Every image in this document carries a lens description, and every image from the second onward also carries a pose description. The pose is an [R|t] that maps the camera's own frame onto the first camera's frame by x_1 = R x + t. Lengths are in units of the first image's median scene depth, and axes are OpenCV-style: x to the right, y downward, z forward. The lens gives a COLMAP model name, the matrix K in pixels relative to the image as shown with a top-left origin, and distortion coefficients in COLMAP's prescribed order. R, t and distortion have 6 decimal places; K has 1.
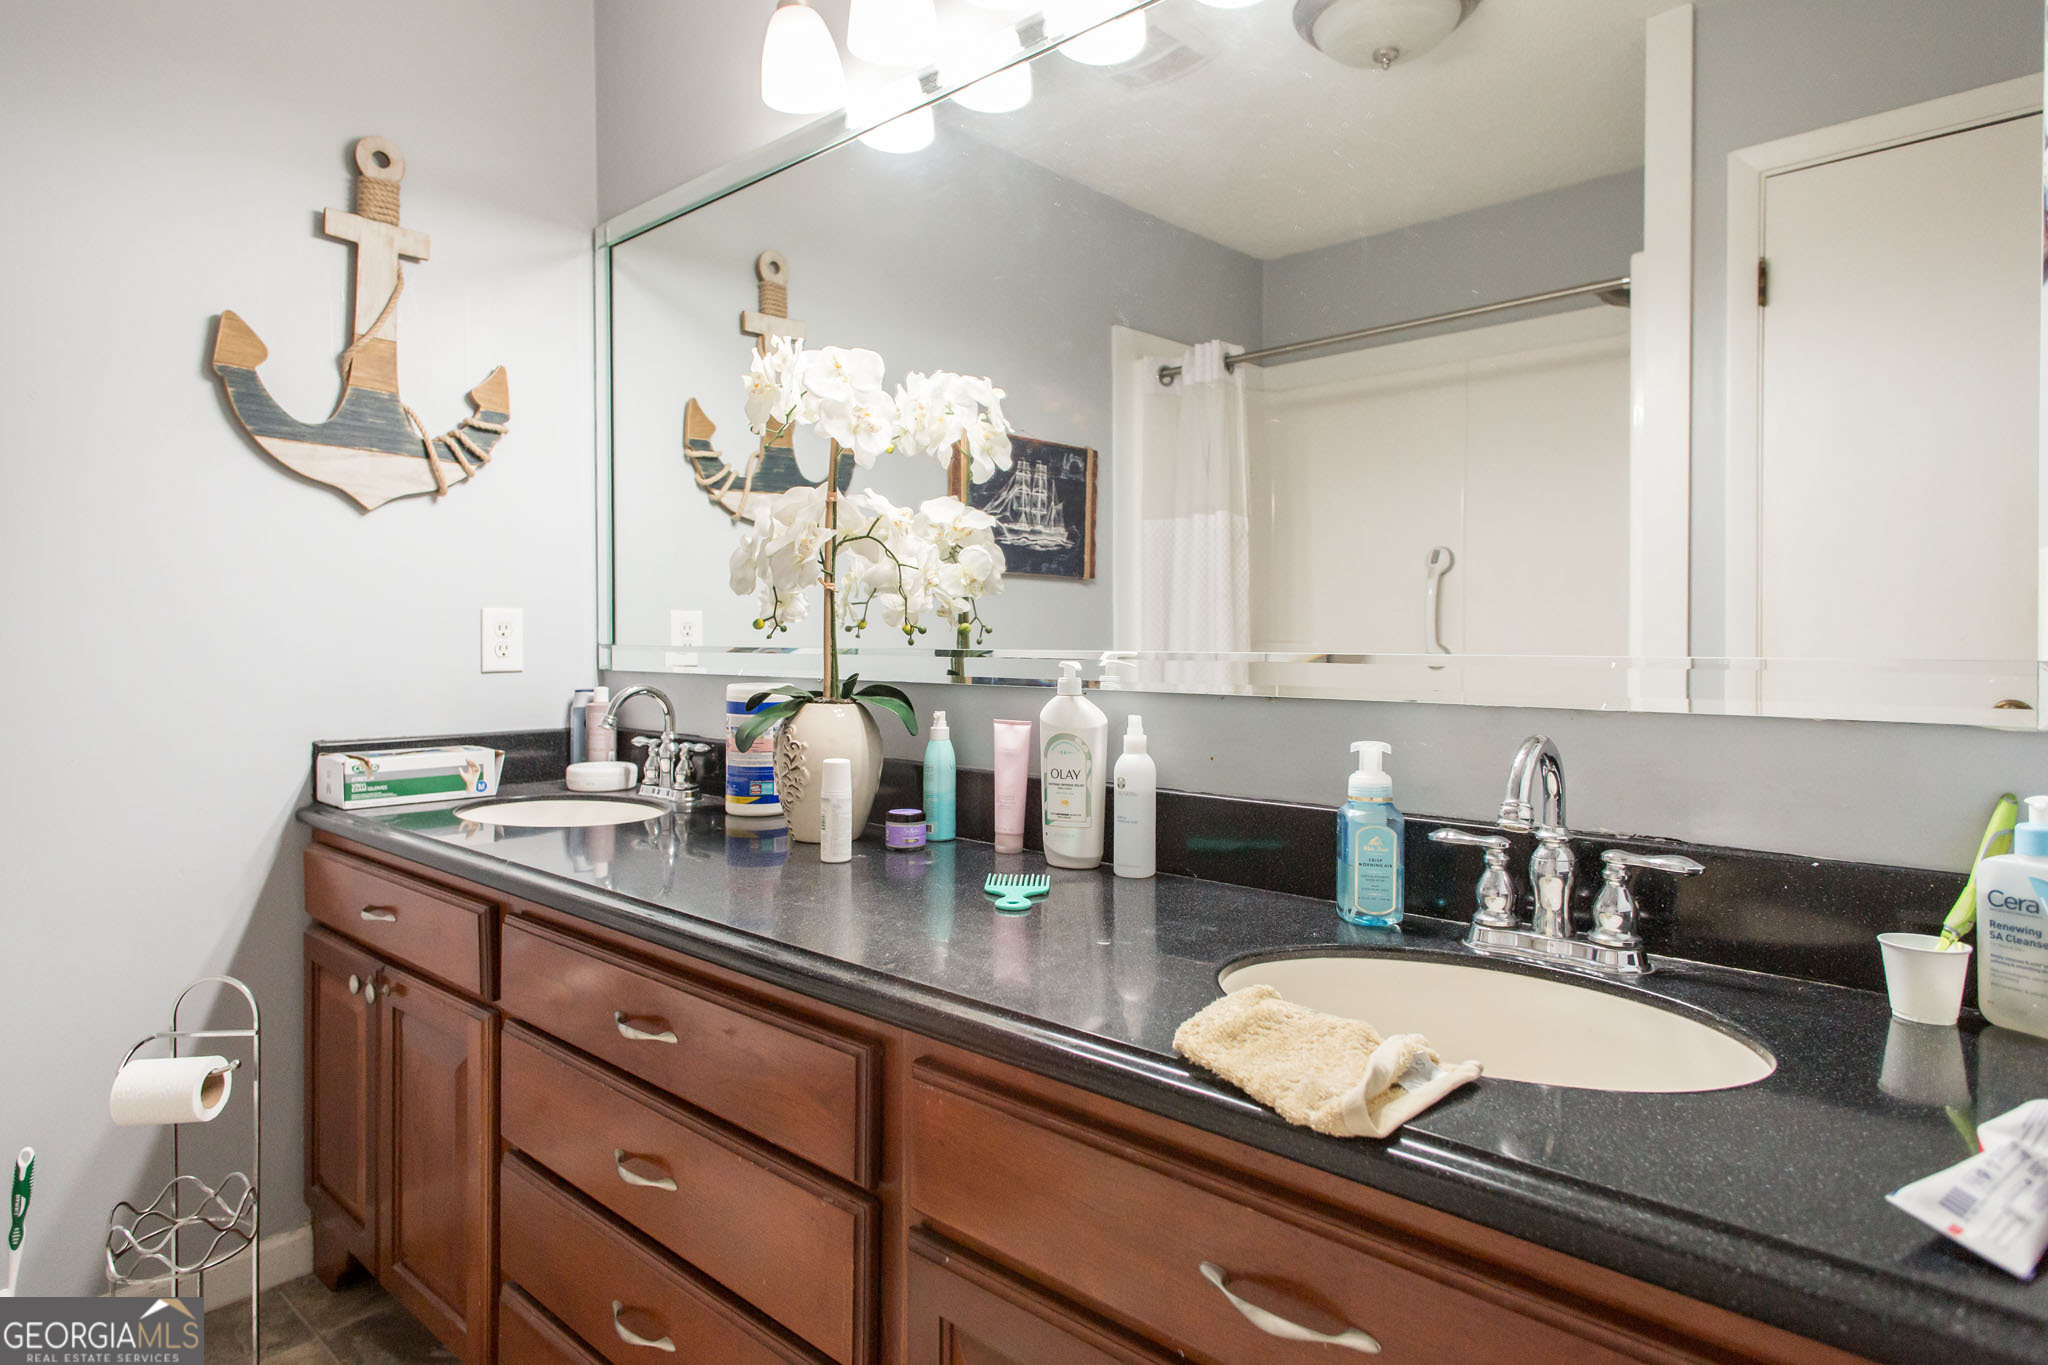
lens RADIAL K [[1158.7, 0, 1023.6], [0, 1158.7, 660.0], [0, 0, 1]] dist [0.009418, 0.000782]
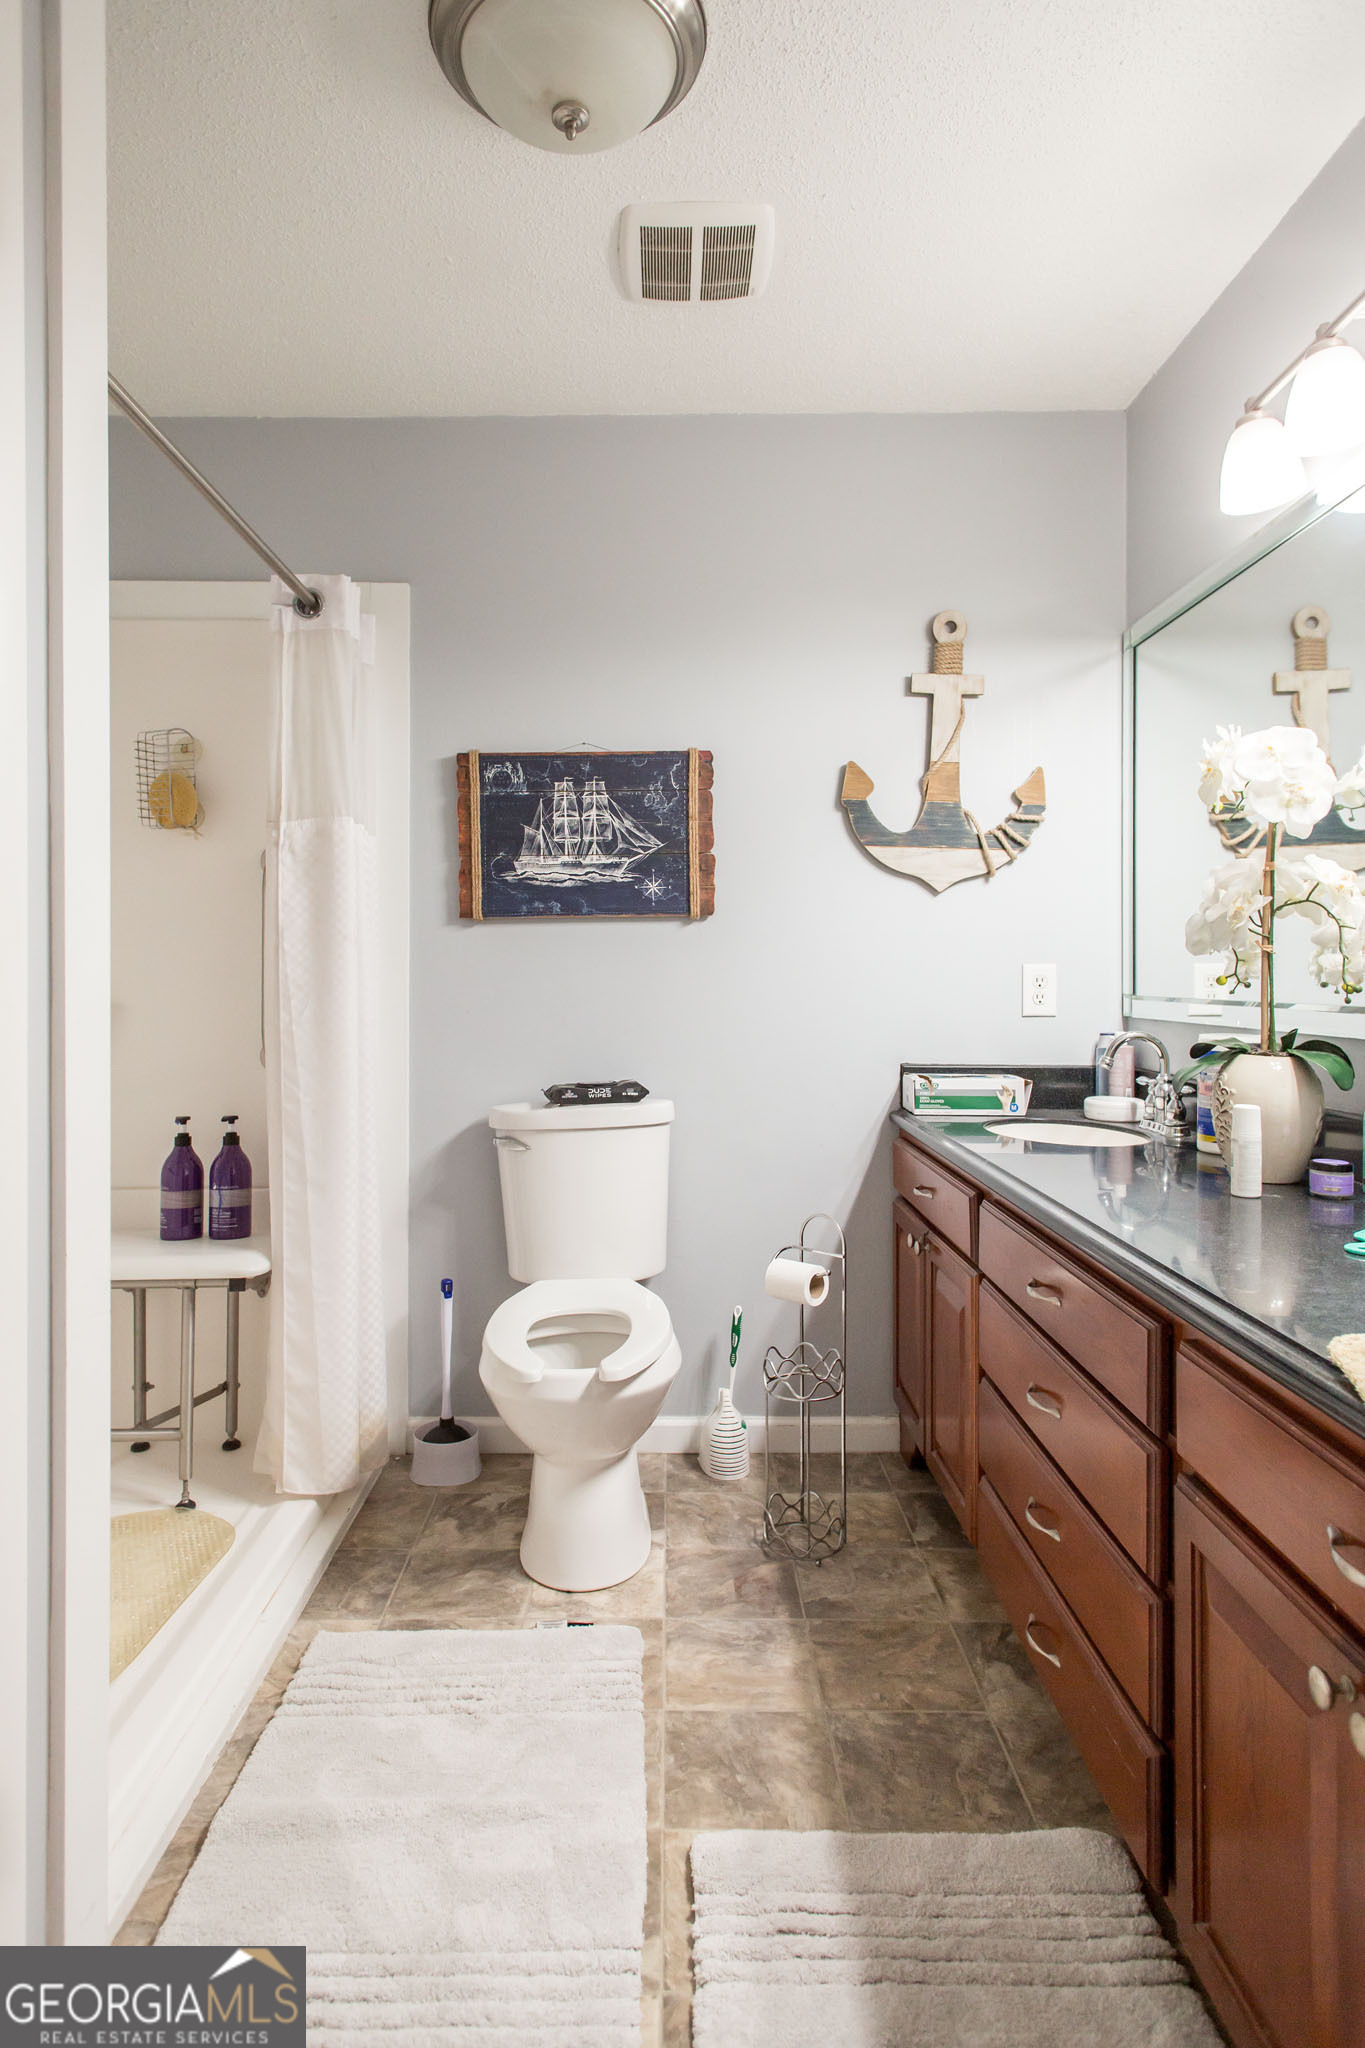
lens RADIAL K [[1186.9, 0, 682.5], [0, 1186.9, 1024.0], [0, 0, 1]] dist [0.014050, 0.001114]
pose [[0.680147, 0.033289, -0.732320, 0.237694], [-0.017937, 0.999425, 0.028771, -0.012320], [0.732856, -0.006433, 0.680353, -0.140027]]
